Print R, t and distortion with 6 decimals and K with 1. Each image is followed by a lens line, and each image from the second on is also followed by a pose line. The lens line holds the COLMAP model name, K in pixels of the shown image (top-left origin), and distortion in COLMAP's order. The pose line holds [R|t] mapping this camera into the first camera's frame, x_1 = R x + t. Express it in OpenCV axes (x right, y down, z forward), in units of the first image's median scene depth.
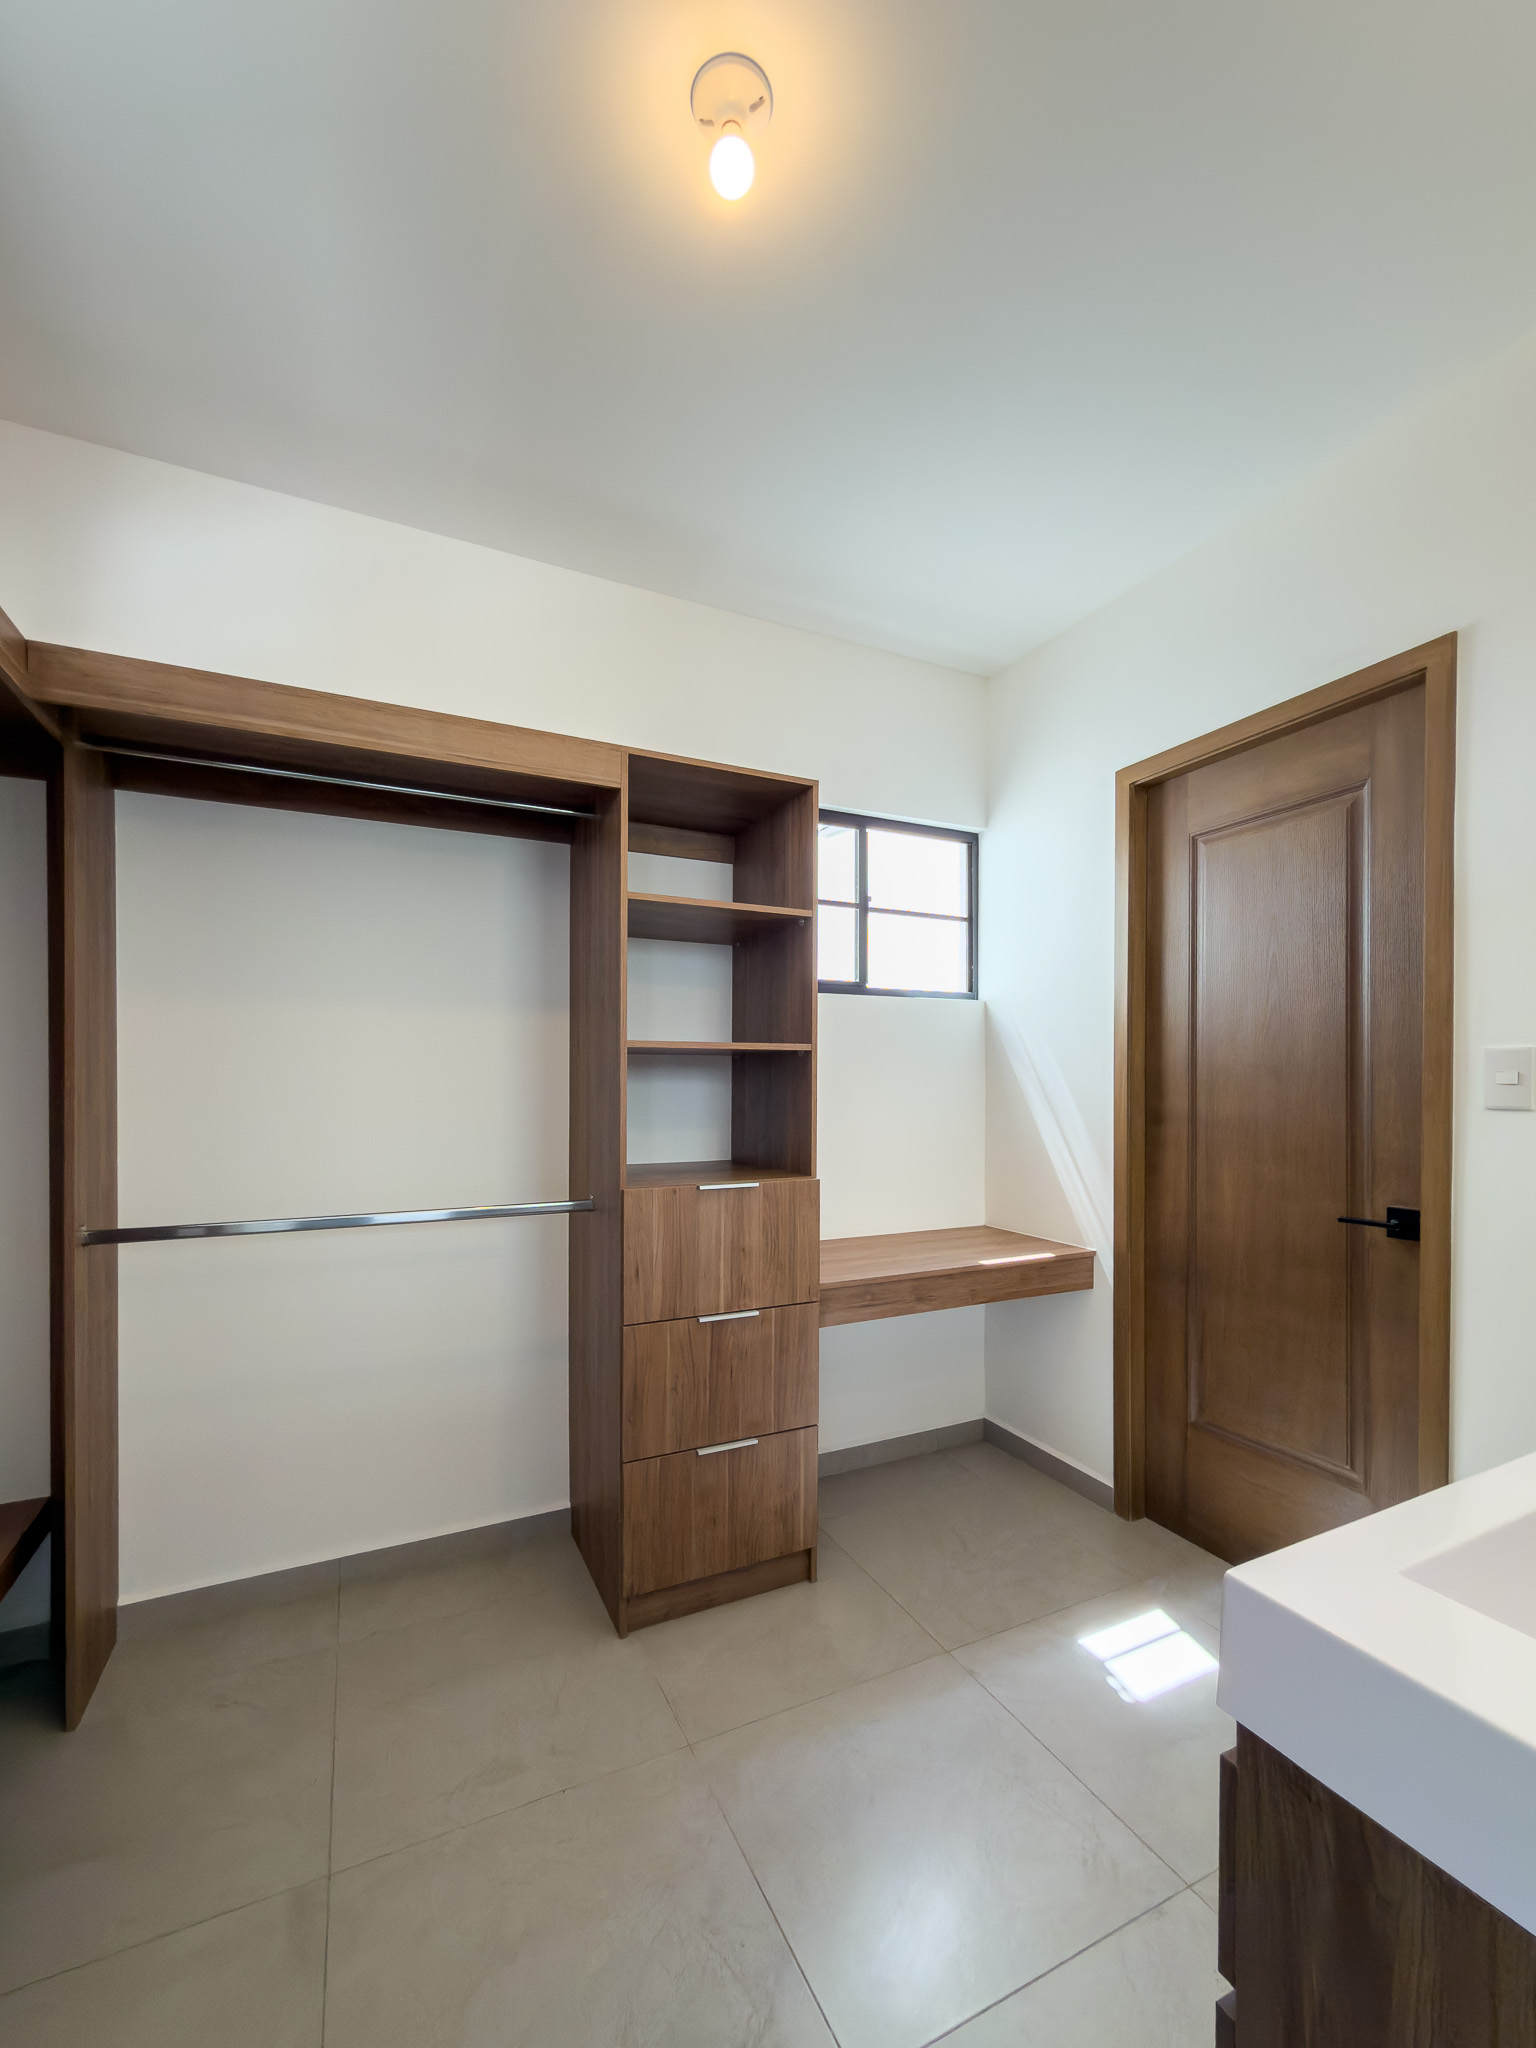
lens RADIAL K [[836.3, 0, 754.3], [0, 836.3, 1090.9], [0, 0, 1]] dist [-0.001138, -0.000185]
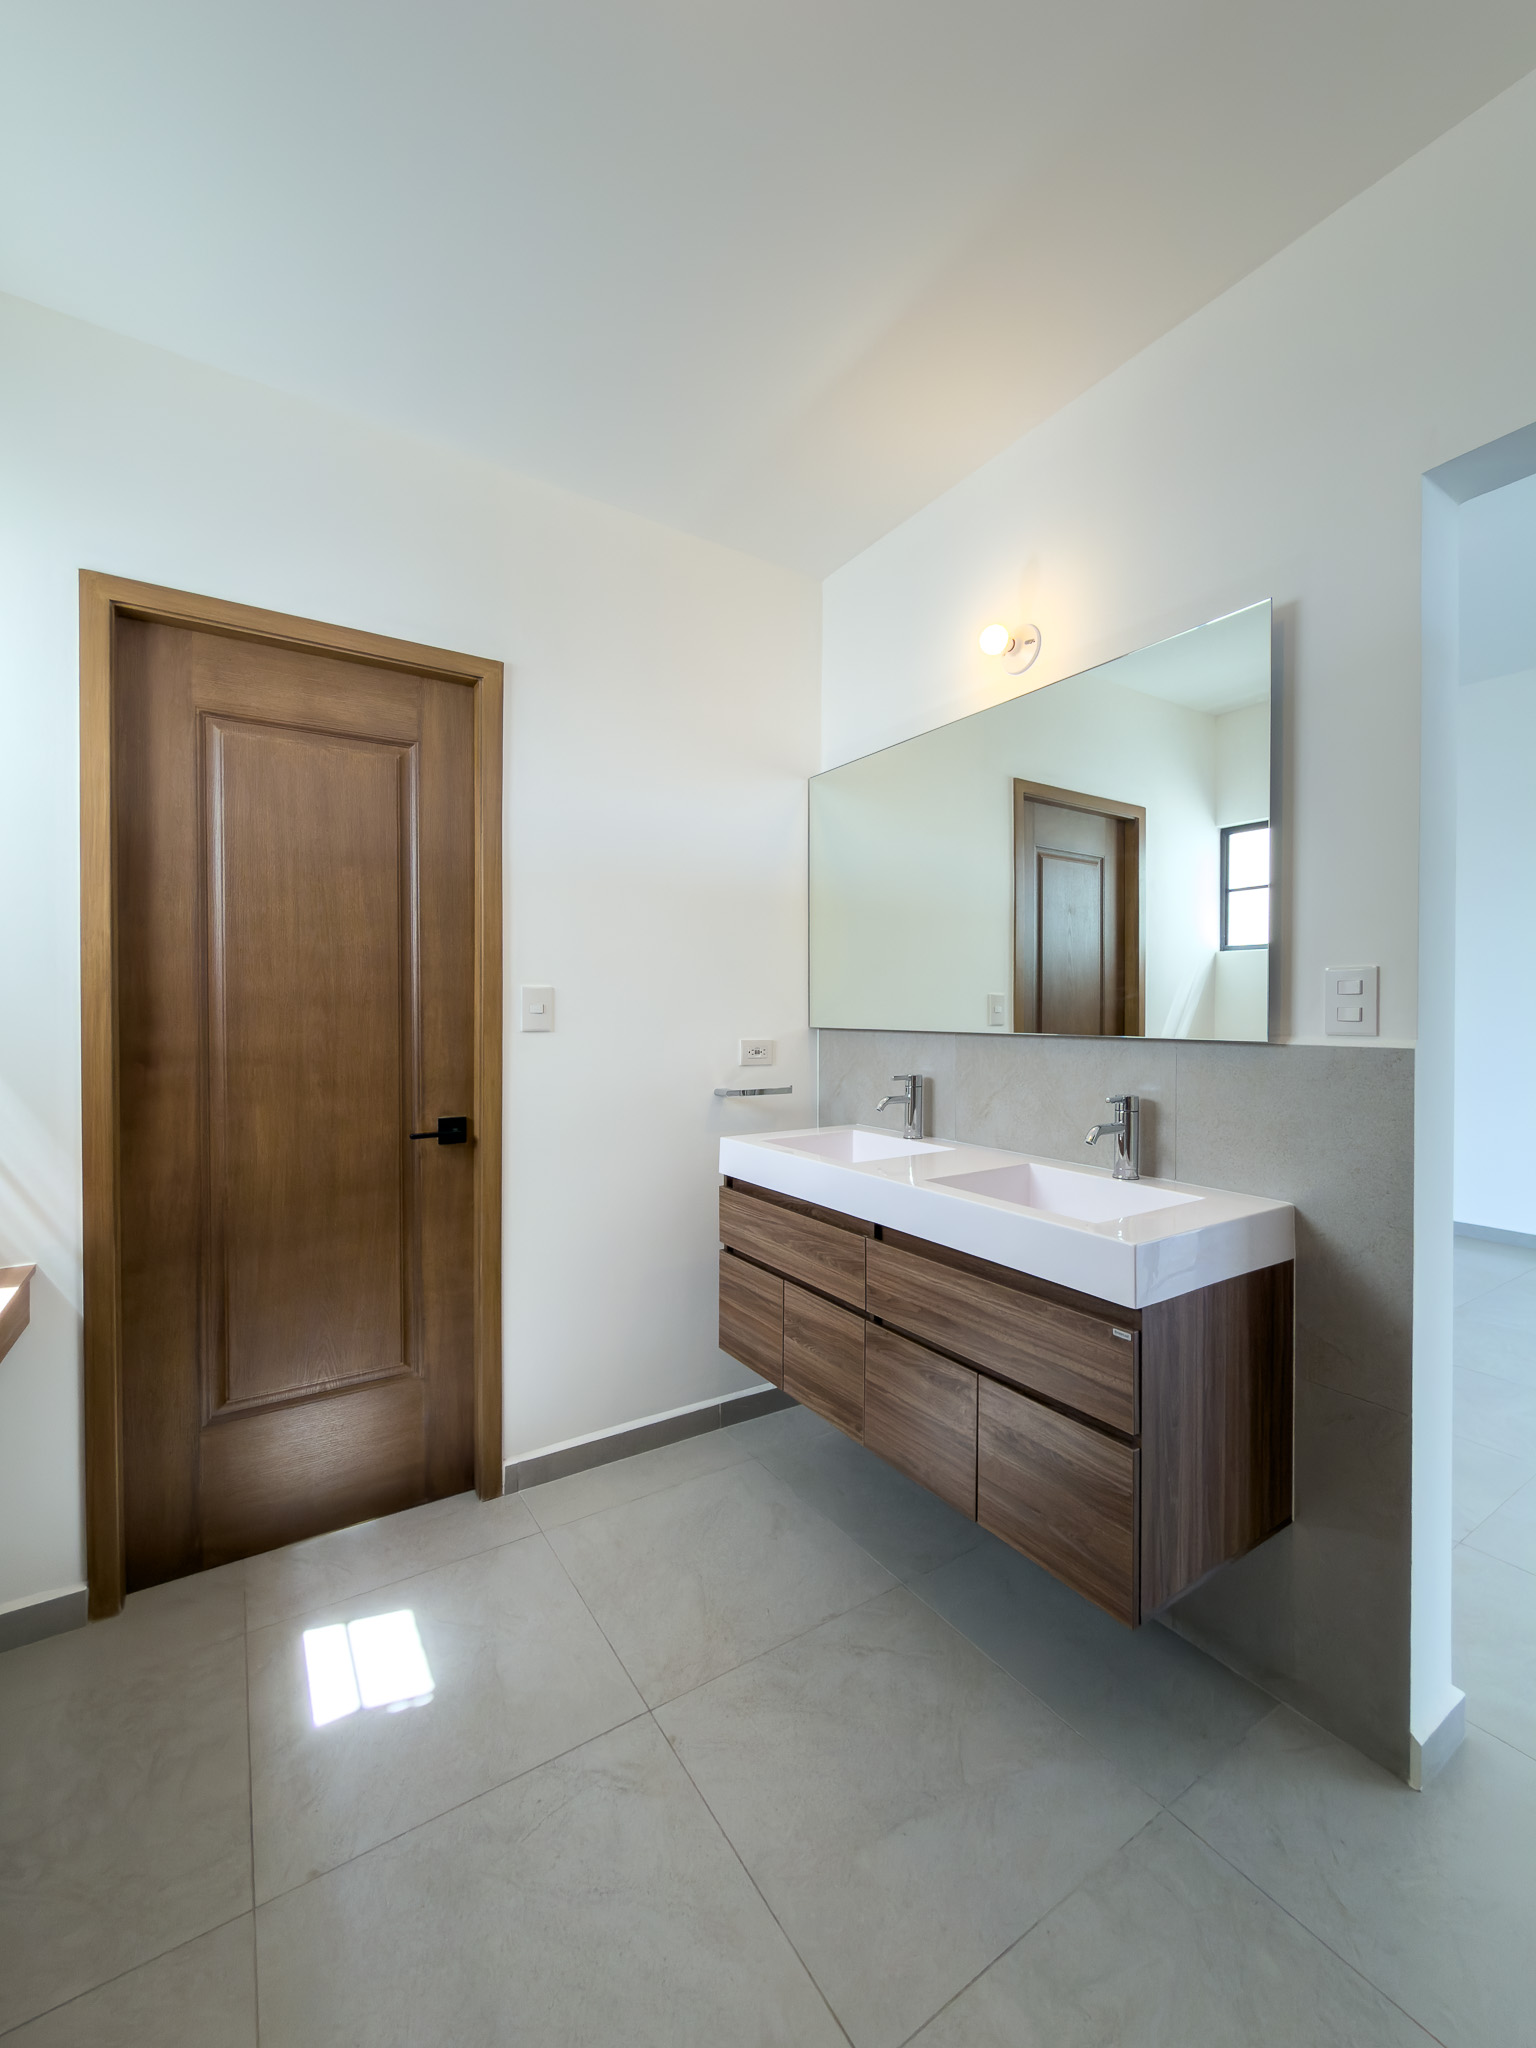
lens RADIAL K [[822.9, 0, 772.2], [0, 822.9, 1021.5], [0, 0, 1]] dist [0.000037, 0.000519]
pose [[-0.130391, -0.014771, 0.991353, -0.363469], [0.011441, 0.999800, 0.016402, -0.008566], [-0.991397, 0.013481, -0.130196, 0.568690]]
